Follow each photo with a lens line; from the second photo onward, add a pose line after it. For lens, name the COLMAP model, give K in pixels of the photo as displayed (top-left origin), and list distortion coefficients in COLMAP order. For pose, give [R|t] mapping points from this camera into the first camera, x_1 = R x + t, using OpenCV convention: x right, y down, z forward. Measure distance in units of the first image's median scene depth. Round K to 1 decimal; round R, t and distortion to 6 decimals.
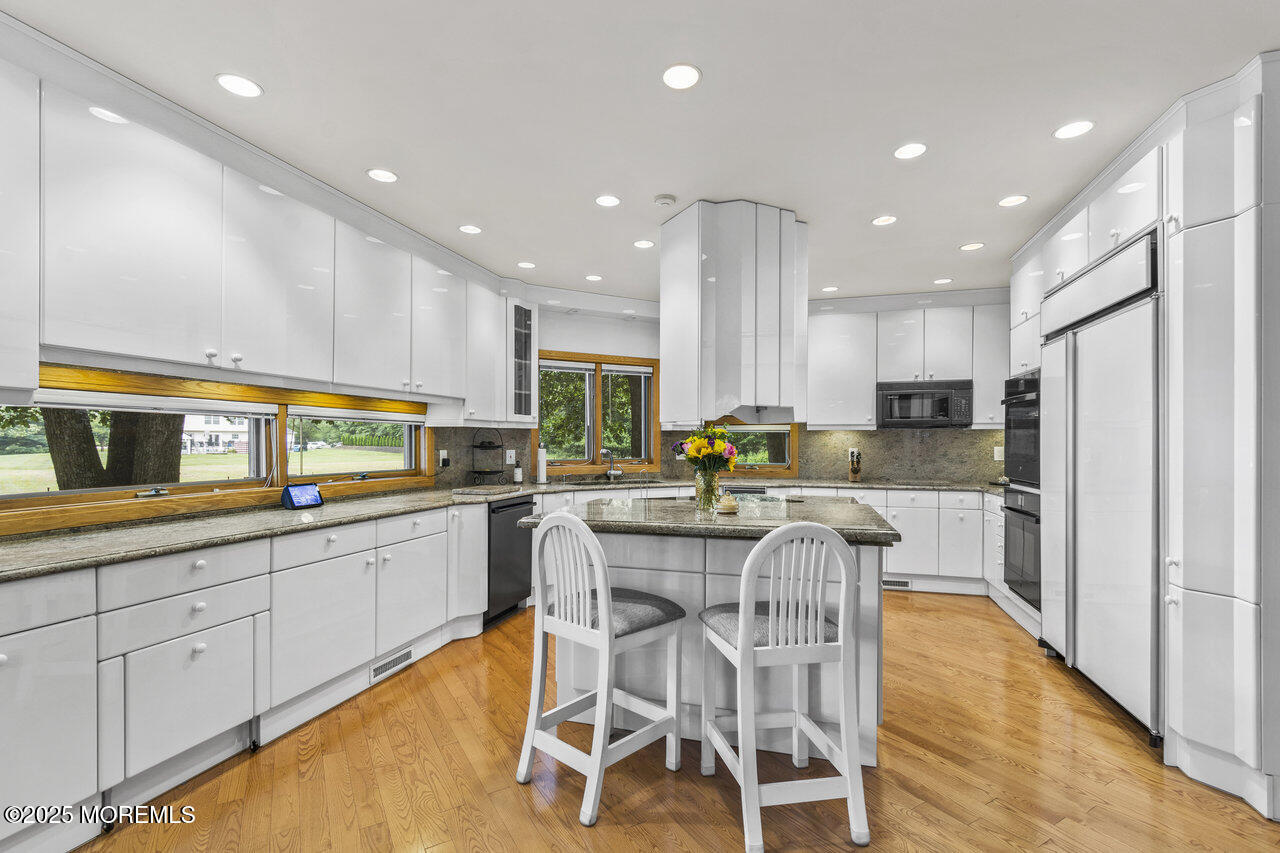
lens RADIAL K [[580.6, 0, 638.7], [0, 580.6, 437.3], [0, 0, 1]] dist [0.004424, -0.003120]
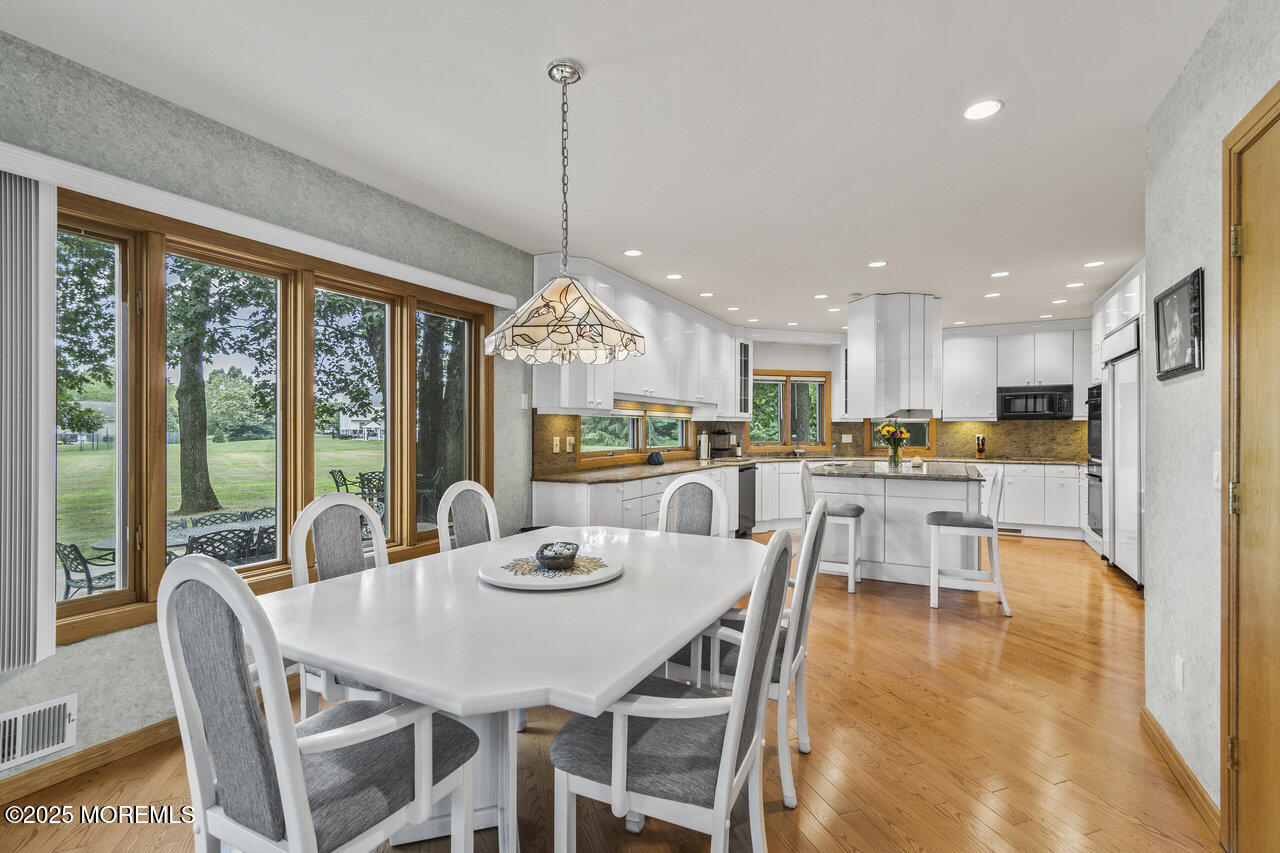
lens RADIAL K [[580.6, 0, 642.9], [0, 580.6, 424.0], [0, 0, 1]] dist [0.004424, -0.003120]
pose [[0.980006, -0.002511, -0.198950, -0.156561], [0.002197, 0.999996, -0.001800, -0.005713], [0.198954, 0.001327, 0.980008, -0.577132]]
